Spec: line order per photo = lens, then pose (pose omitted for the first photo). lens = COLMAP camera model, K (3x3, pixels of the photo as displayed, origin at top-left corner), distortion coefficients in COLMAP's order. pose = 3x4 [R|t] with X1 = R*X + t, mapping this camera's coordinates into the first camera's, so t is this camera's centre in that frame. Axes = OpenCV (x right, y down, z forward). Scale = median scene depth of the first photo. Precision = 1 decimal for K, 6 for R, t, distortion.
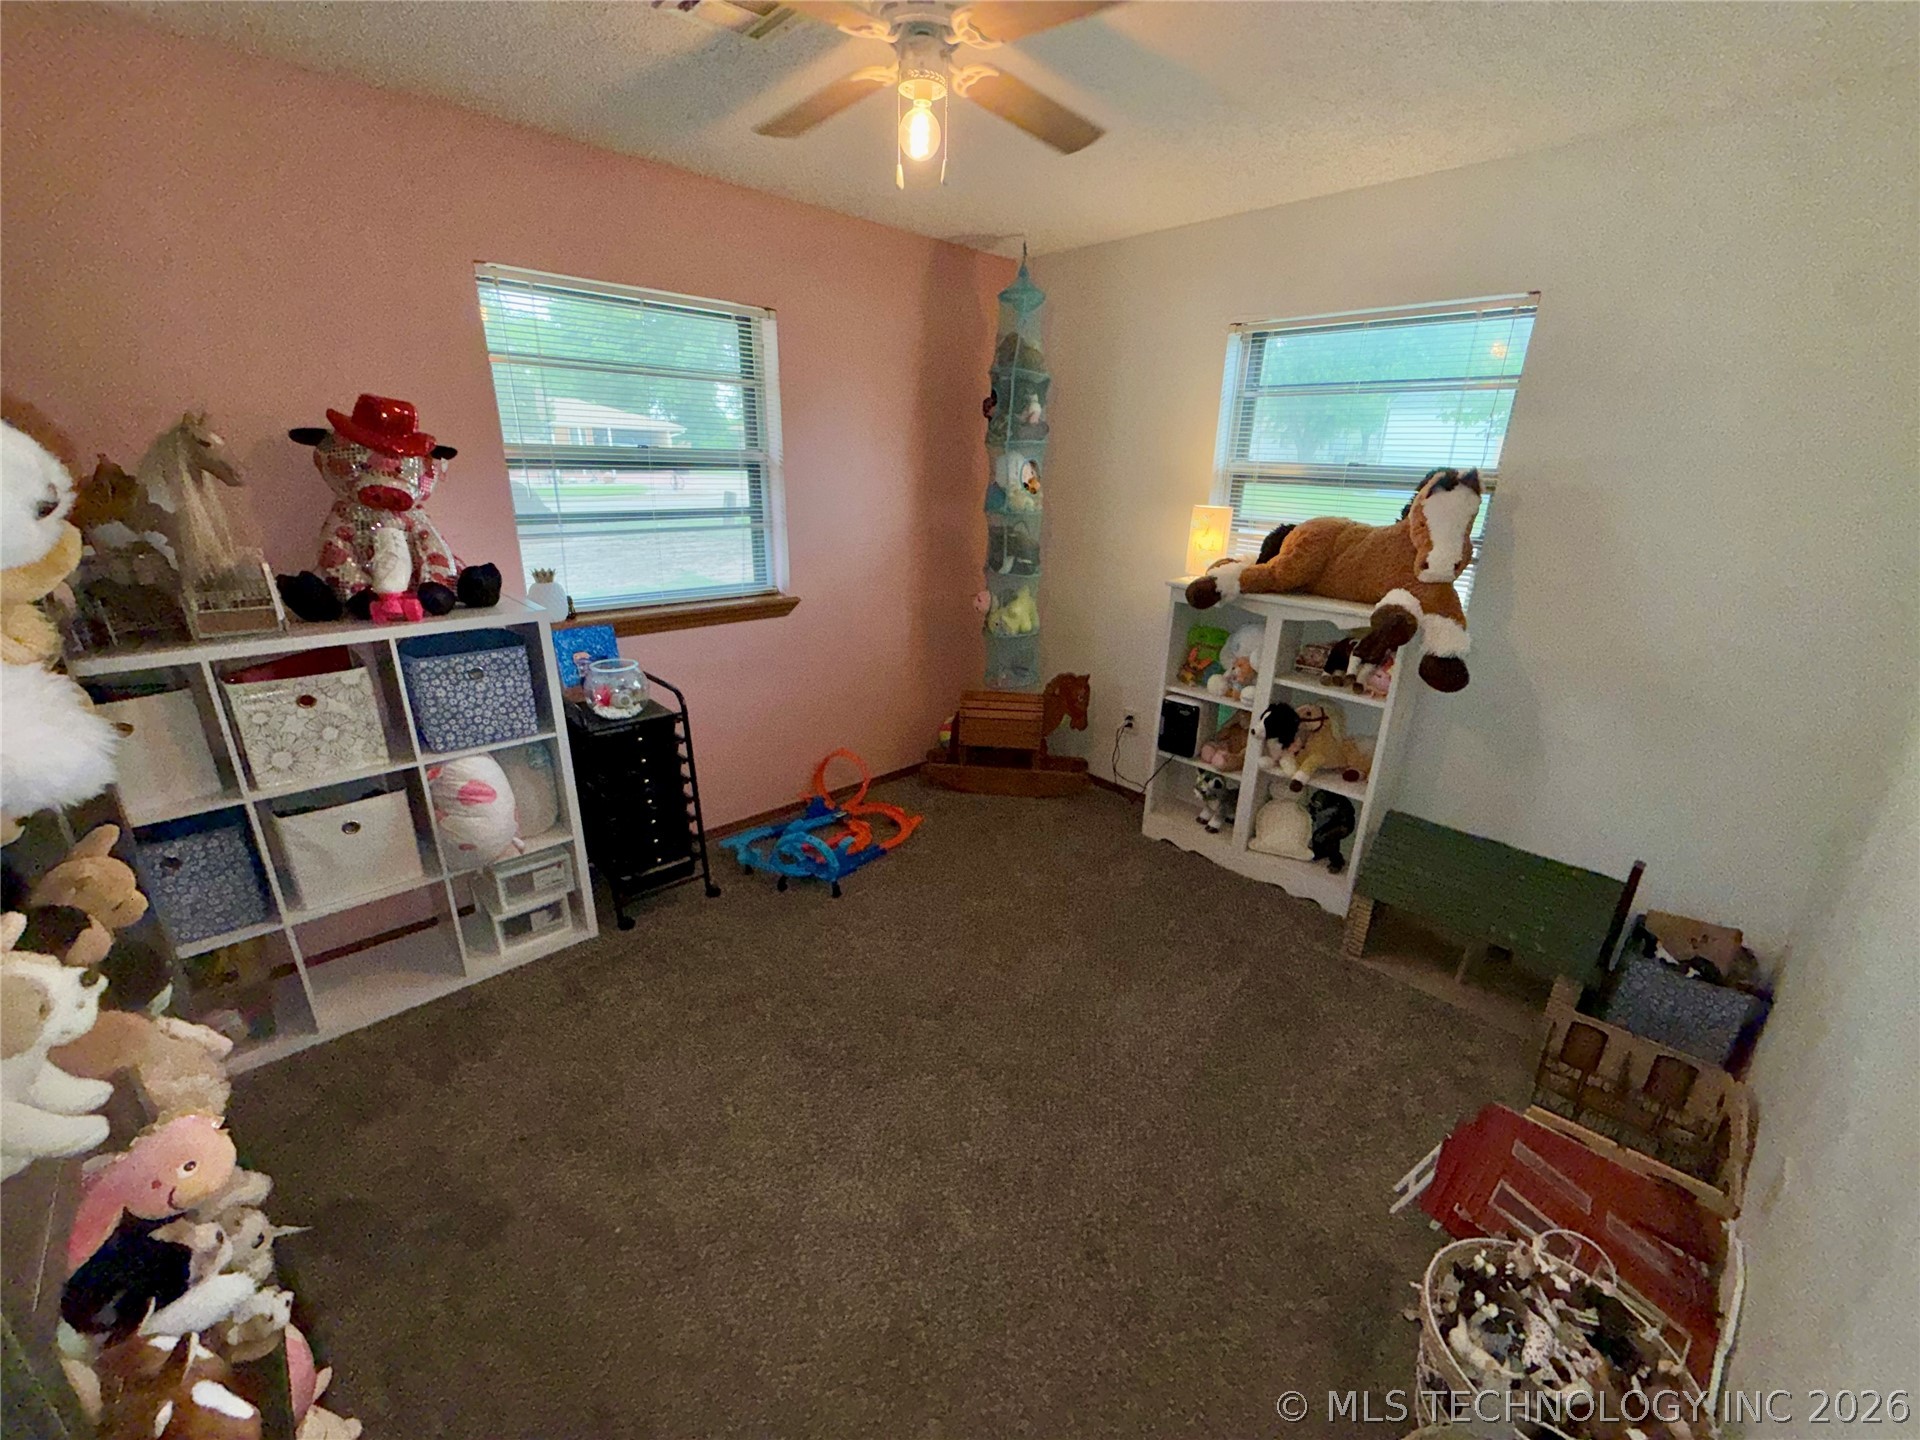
lens RADIAL K [[762.7, 0, 959.5], [0, 762.7, 725.9], [0, 0, 1]] dist [0.000443, -0.000927]
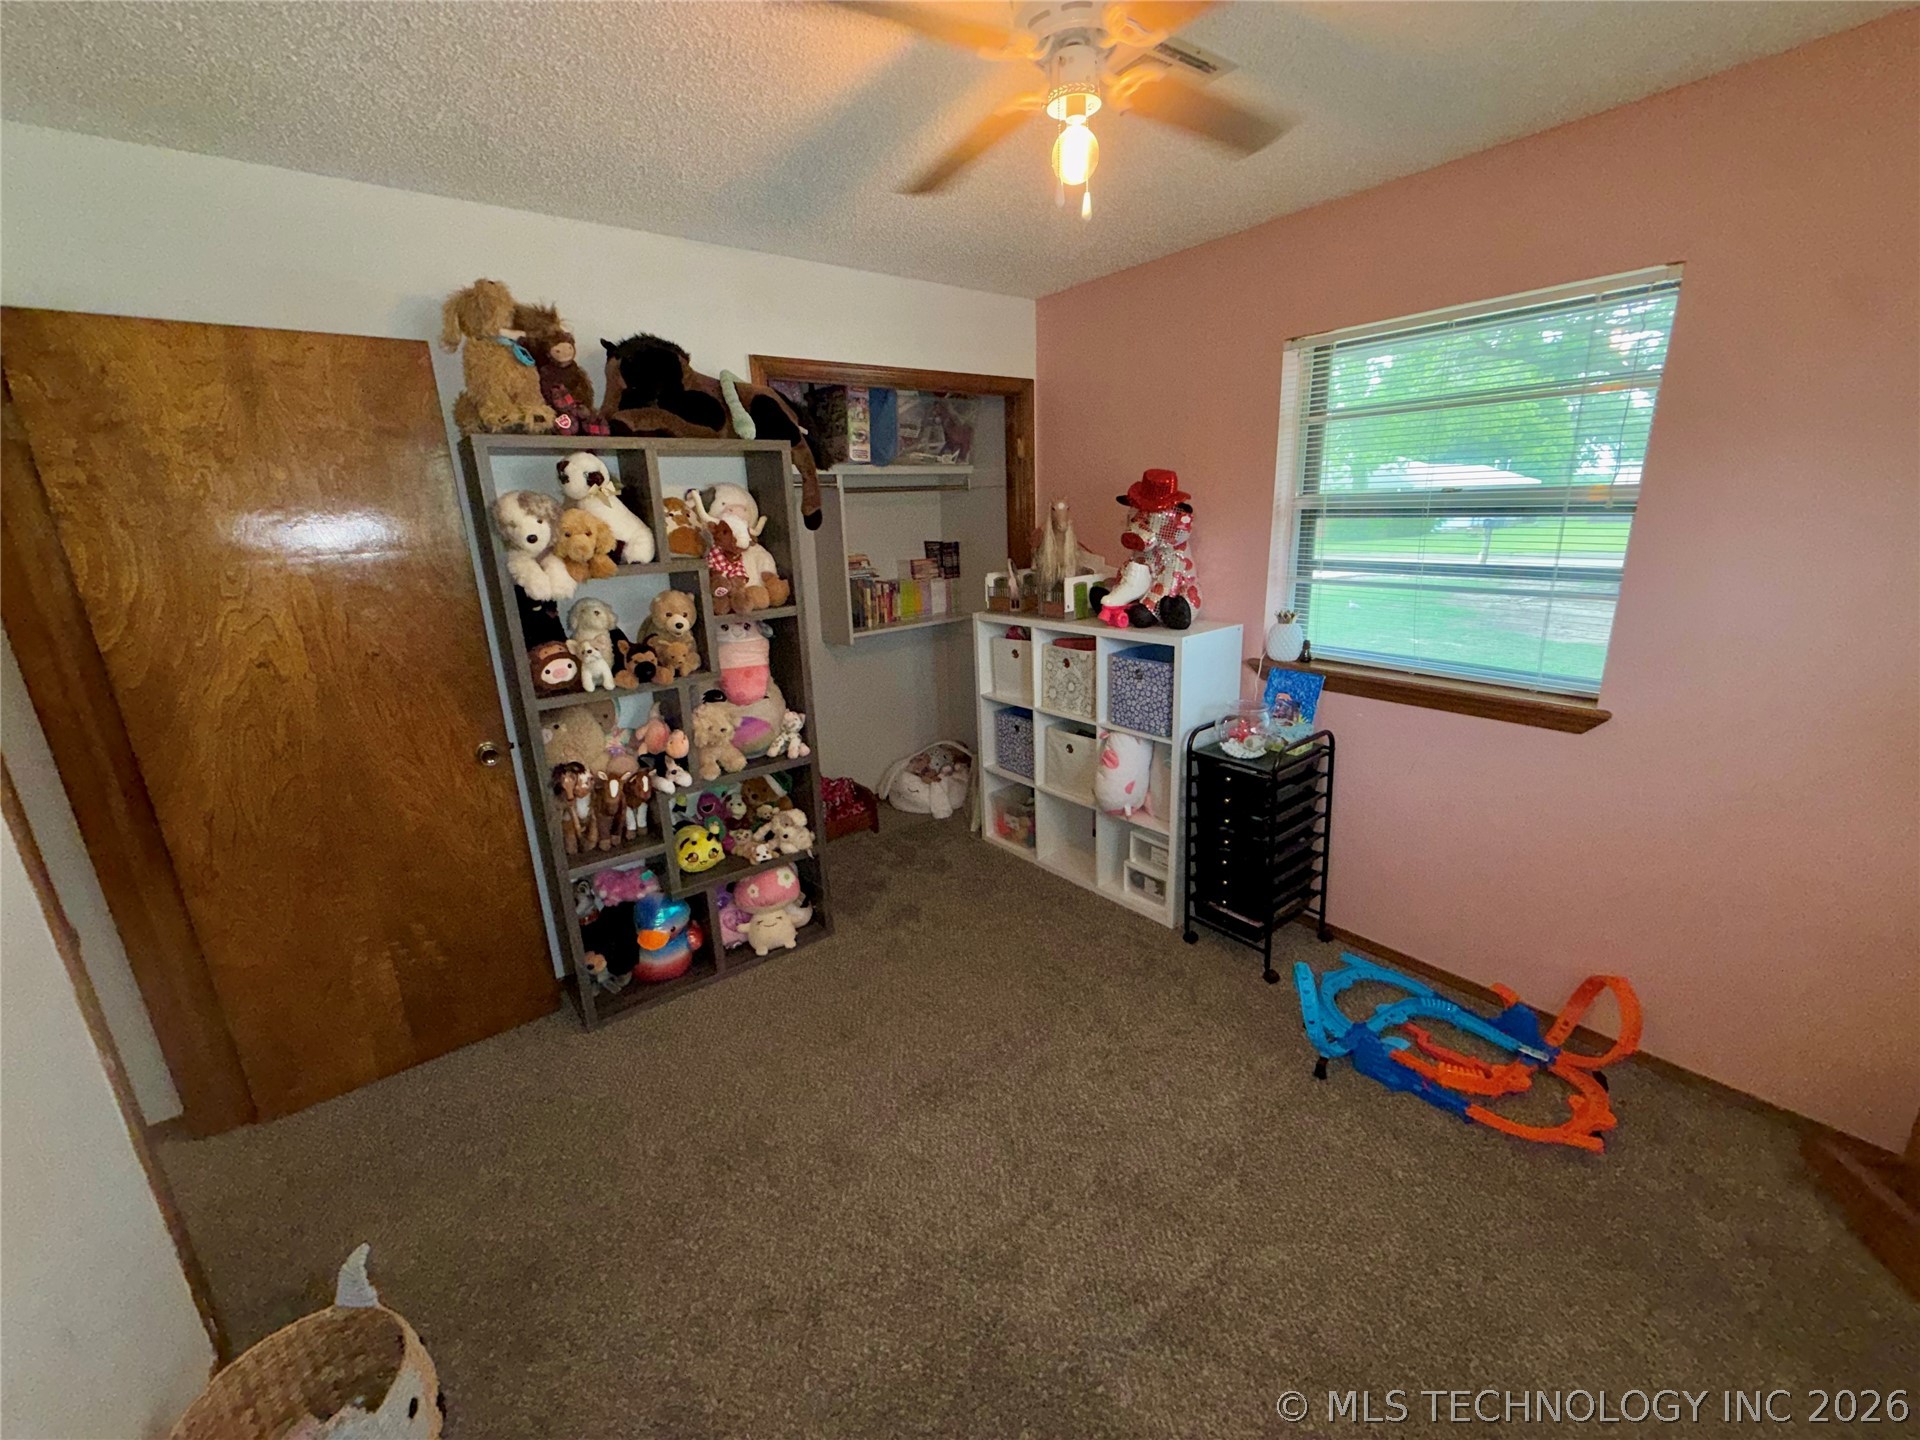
lens RADIAL K [[762.7, 0, 962.7], [0, 762.7, 711.0], [0, 0, 1]] dist [0.000443, -0.000927]
pose [[-0.076376, 0.244782, -0.966565, 0.534354], [-0.302018, 0.918177, 0.256392, -0.205726], [0.950238, 0.311502, 0.003802, 0.585634]]
